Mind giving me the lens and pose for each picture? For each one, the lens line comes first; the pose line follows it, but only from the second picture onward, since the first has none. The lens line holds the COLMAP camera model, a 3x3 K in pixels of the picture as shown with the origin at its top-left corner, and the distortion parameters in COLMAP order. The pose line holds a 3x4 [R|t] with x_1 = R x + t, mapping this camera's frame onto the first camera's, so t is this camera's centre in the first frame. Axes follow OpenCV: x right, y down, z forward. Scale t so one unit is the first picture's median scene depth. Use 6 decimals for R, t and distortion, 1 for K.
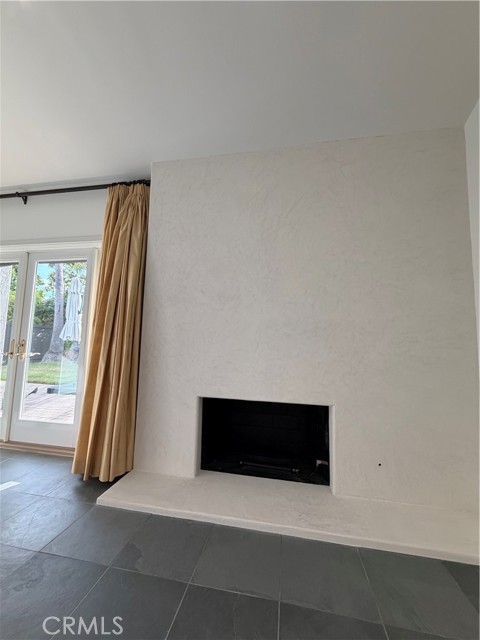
lens RADIAL K [[256.6, 0, 240.1], [0, 256.6, 320.0], [0, 0, 1]] dist [-0.000646, 0.000145]
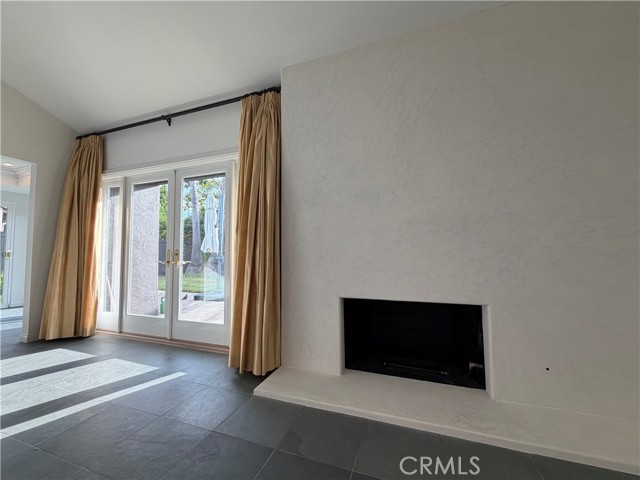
lens RADIAL K [[256.6, 0, 320.1], [0, 256.6, 240.4], [0, 0, 1]] dist [-0.000646, 0.000145]
pose [[0.986378, -0.041795, -0.159094, -0.071670], [0.048073, 0.998201, 0.035817, 0.035954], [0.157311, -0.042977, 0.986614, 0.003362]]
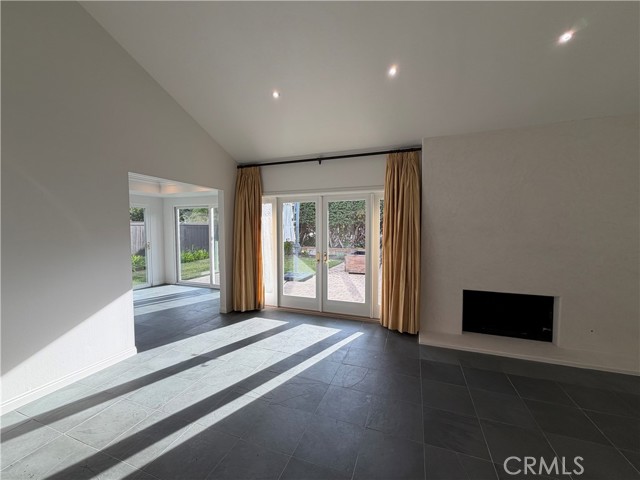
lens RADIAL K [[256.6, 0, 320.0], [0, 256.6, 241.2], [0, 0, 1]] dist [-0.000646, 0.000145]
pose [[0.984704, -0.018490, -0.173253, -0.798839], [0.043377, 0.989061, 0.140986, -0.293738], [0.168751, -0.146344, 0.974734, -0.751641]]
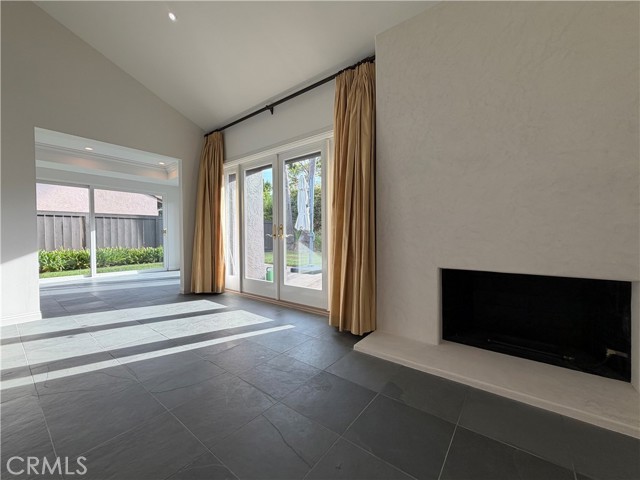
lens RADIAL K [[256.6, 0, 319.9], [0, 256.6, 240.7], [0, 0, 1]] dist [-0.000646, 0.000145]
pose [[0.885900, -0.022429, -0.463334, -0.109789], [0.073388, 0.993028, 0.092248, 0.071731], [0.458035, -0.115725, 0.881369, -0.066676]]
